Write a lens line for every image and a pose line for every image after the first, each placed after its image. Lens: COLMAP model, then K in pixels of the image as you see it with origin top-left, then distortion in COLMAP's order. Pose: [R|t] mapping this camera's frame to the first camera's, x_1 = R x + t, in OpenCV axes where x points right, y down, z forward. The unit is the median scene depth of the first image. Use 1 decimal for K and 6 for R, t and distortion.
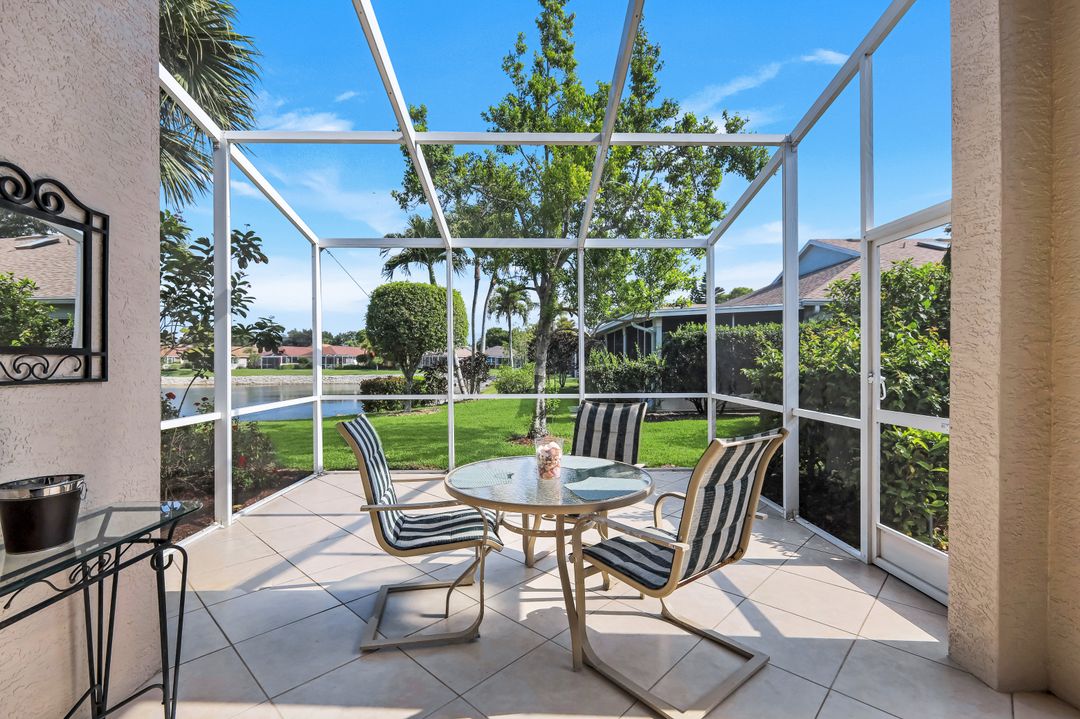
lens RADIAL K [[474.3, 0, 536.6], [0, 474.3, 358.0], [0, 0, 1]] dist [0.000864, -0.001171]
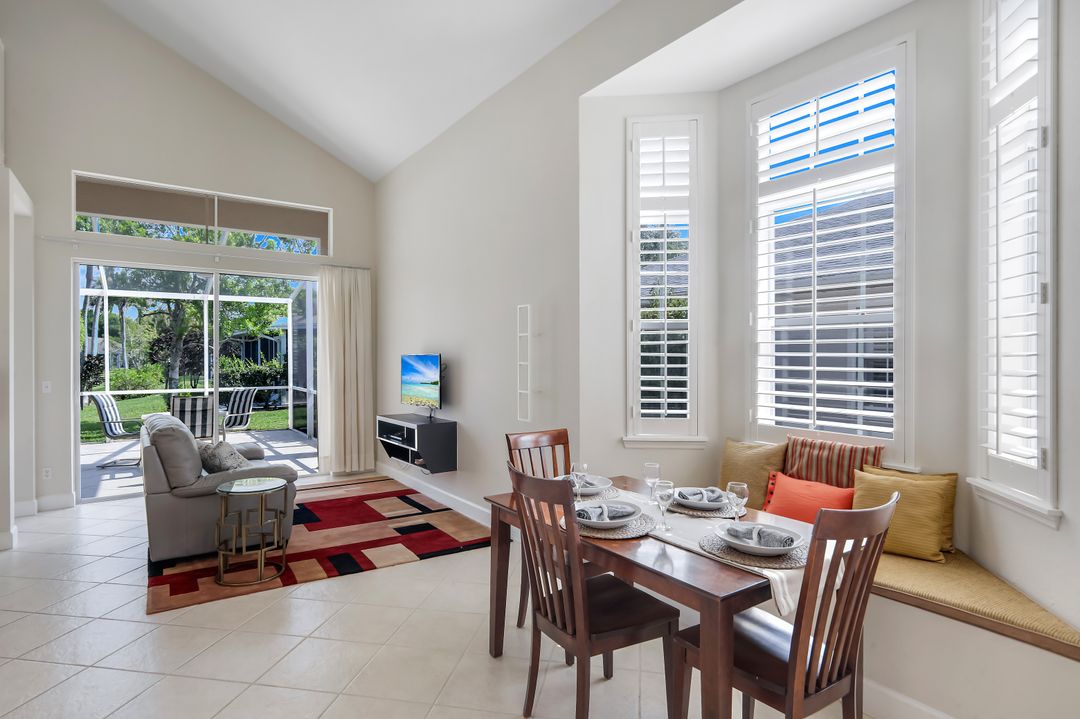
lens RADIAL K [[560.9, 0, 537.3], [0, 560.9, 358.0], [0, 0, 1]] dist [0.001747, 0.001158]
pose [[0.823376, 0.000012, 0.567496, -0.029828], [-0.004658, 0.999966, 0.006737, -0.022000], [-0.567477, -0.008191, 0.823349, -0.557334]]
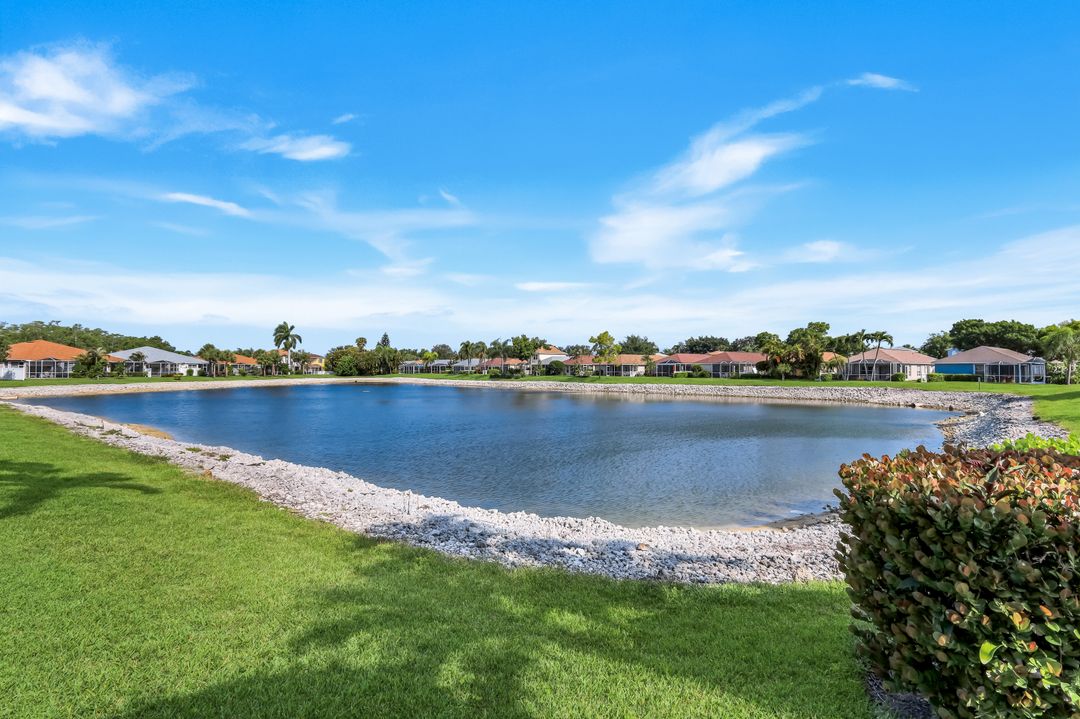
lens RADIAL K [[474.3, 0, 550.0], [0, 474.3, 359.0], [0, 0, 1]] dist [0.000864, -0.001171]
pose [[0.718908, -0.010242, -0.695030, -0.373171], [-0.000592, 0.999882, -0.015346, 0.010995], [0.695105, 0.011444, 0.718817, 0.909718]]
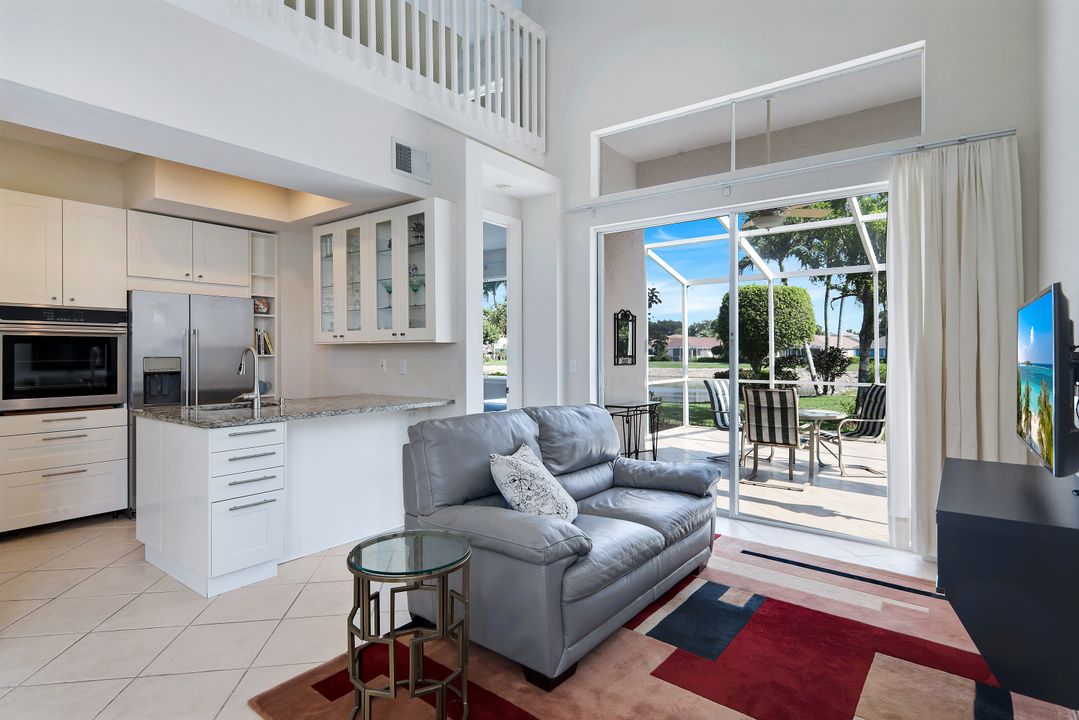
lens RADIAL K [[560.4, 0, 545.9], [0, 560.4, 351.7], [0, 0, 1]] dist [0.001747, 0.001158]
pose [[0.795535, 0.002323, -0.605903, 0.133185], [0.000502, 0.999990, 0.004493, -0.008197], [0.605907, -0.003878, 0.795526, -0.339598]]
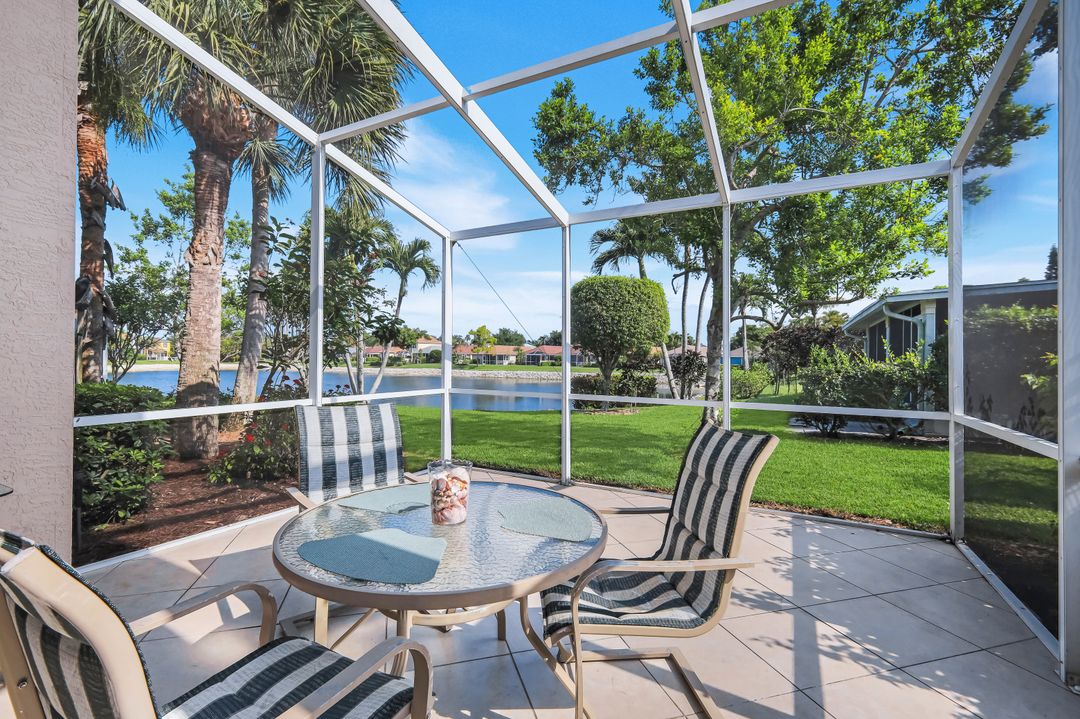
lens RADIAL K [[474.3, 0, 543.2], [0, 474.3, 358.9], [0, 0, 1]] dist [0.000864, -0.001171]
pose [[0.874177, 0.014418, -0.485394, 0.088318], [-0.013015, 0.999896, 0.006262, 0.003218], [0.485434, 0.000844, 0.874273, 0.094099]]
